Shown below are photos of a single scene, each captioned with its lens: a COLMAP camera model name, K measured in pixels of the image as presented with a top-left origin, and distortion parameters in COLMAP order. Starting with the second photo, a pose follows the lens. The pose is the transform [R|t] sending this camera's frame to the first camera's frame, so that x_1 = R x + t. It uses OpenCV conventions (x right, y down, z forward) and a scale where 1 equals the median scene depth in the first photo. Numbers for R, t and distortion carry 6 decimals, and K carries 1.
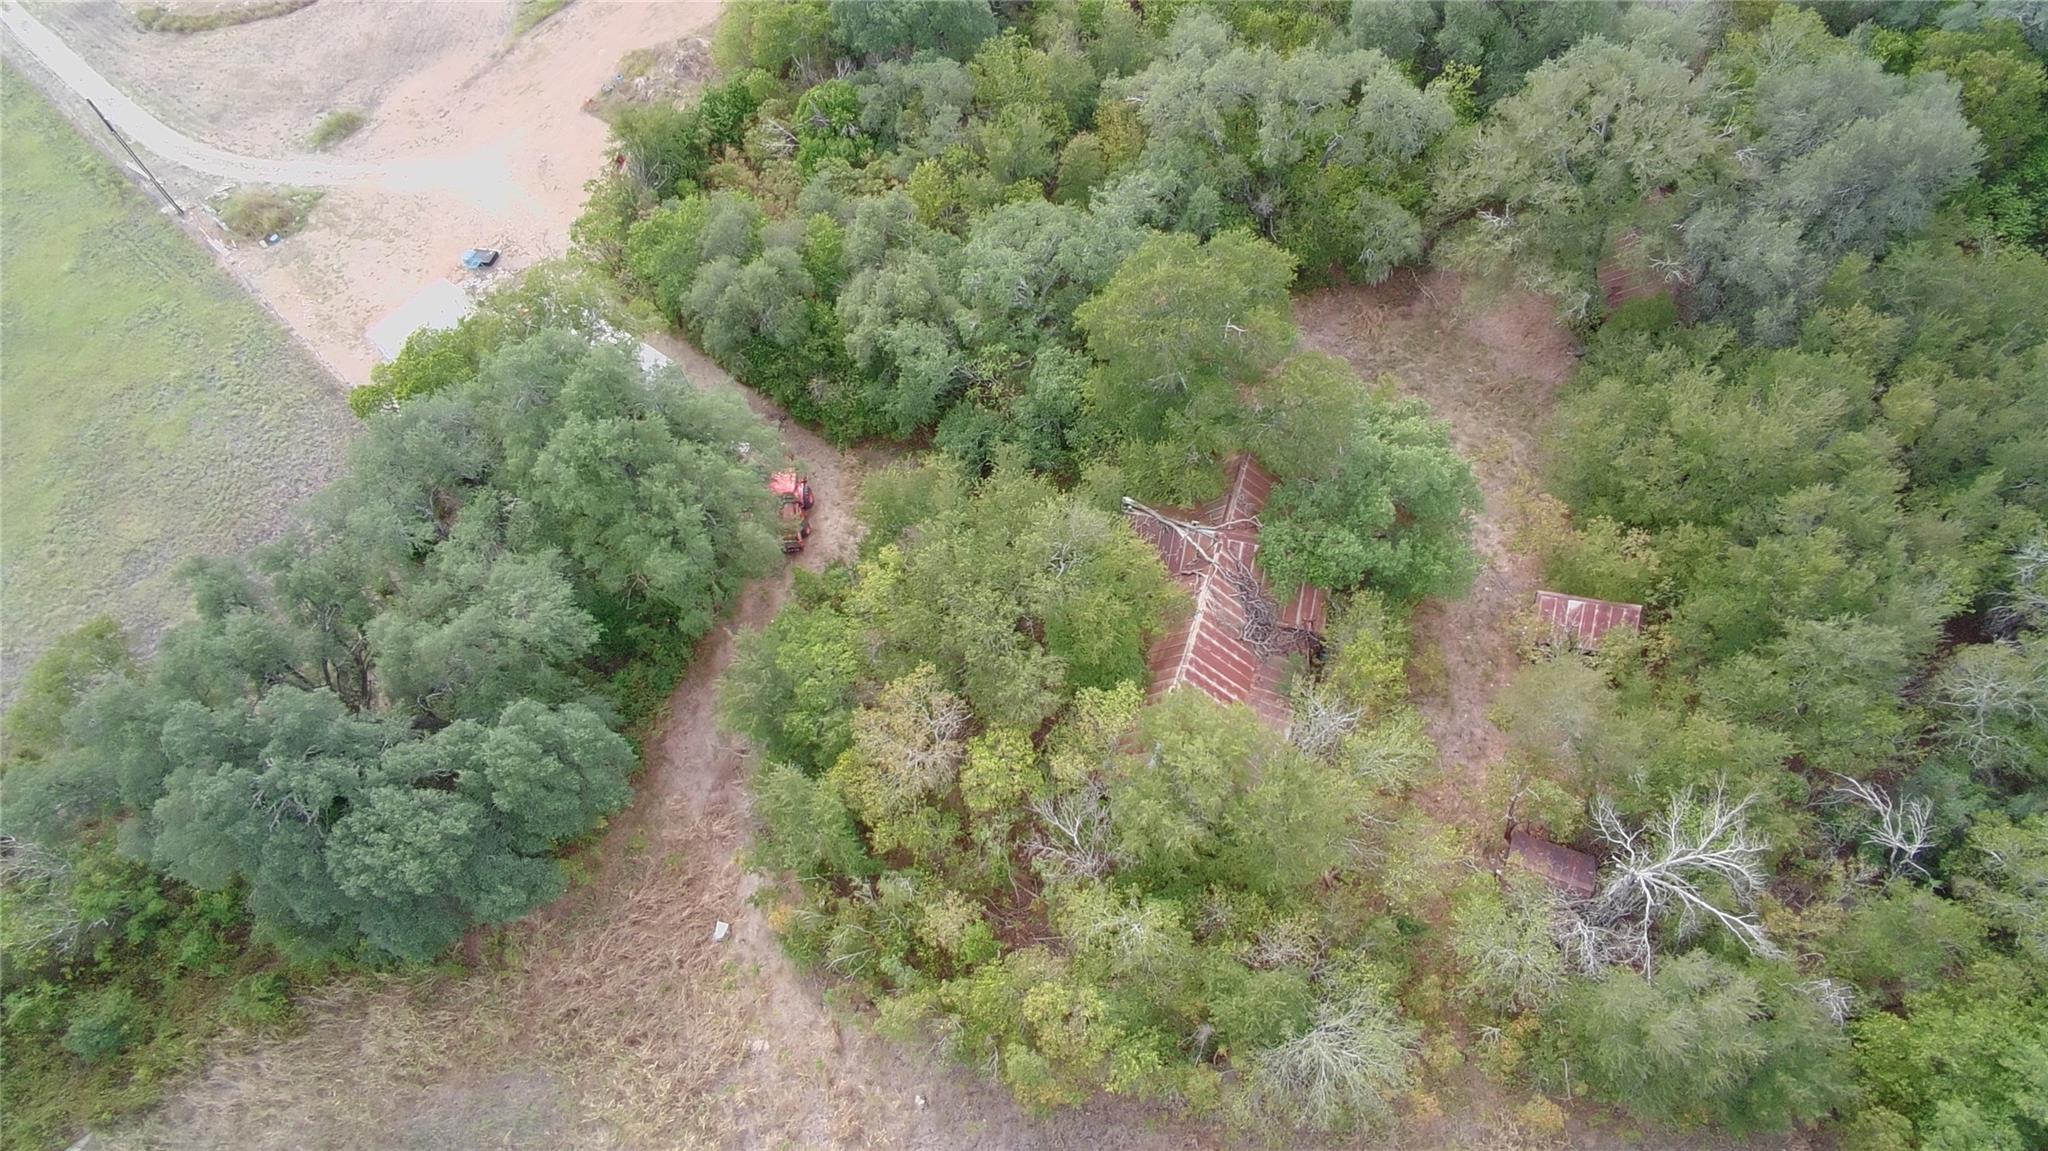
lens RADIAL K [[1275.2, 0, 1029.4], [0, 1275.2, 566.8], [0, 0, 1]] dist [-0.057575, 0.042077]
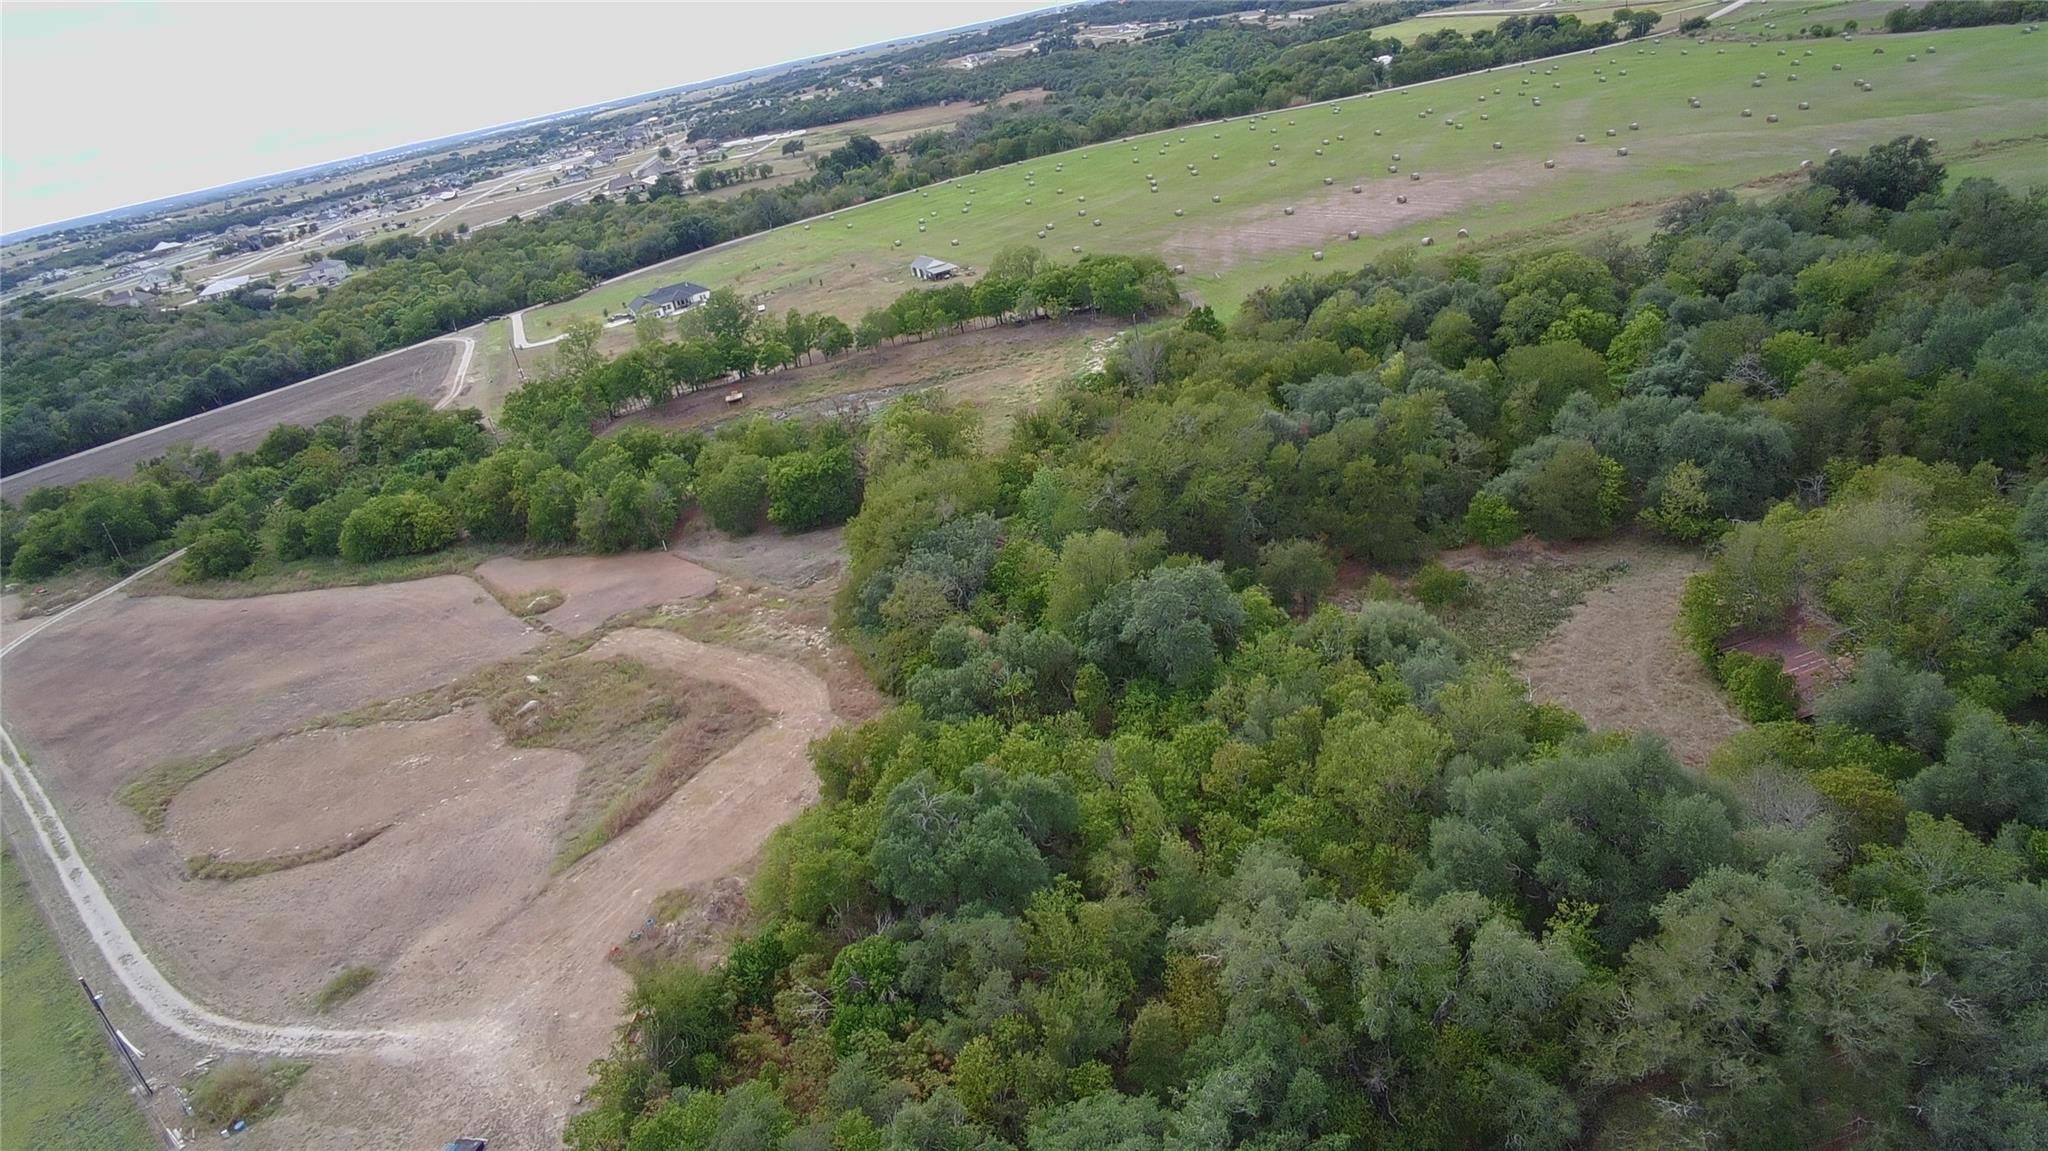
lens RADIAL K [[1275.2, 0, 1027.1], [0, 1275.2, 572.2], [0, 0, 1]] dist [-0.057575, 0.042077]
pose [[0.997807, -0.061057, -0.025548, -0.003508], [0.038404, 0.848464, -0.527858, -0.121890], [0.053906, 0.525720, 0.848948, 0.088486]]
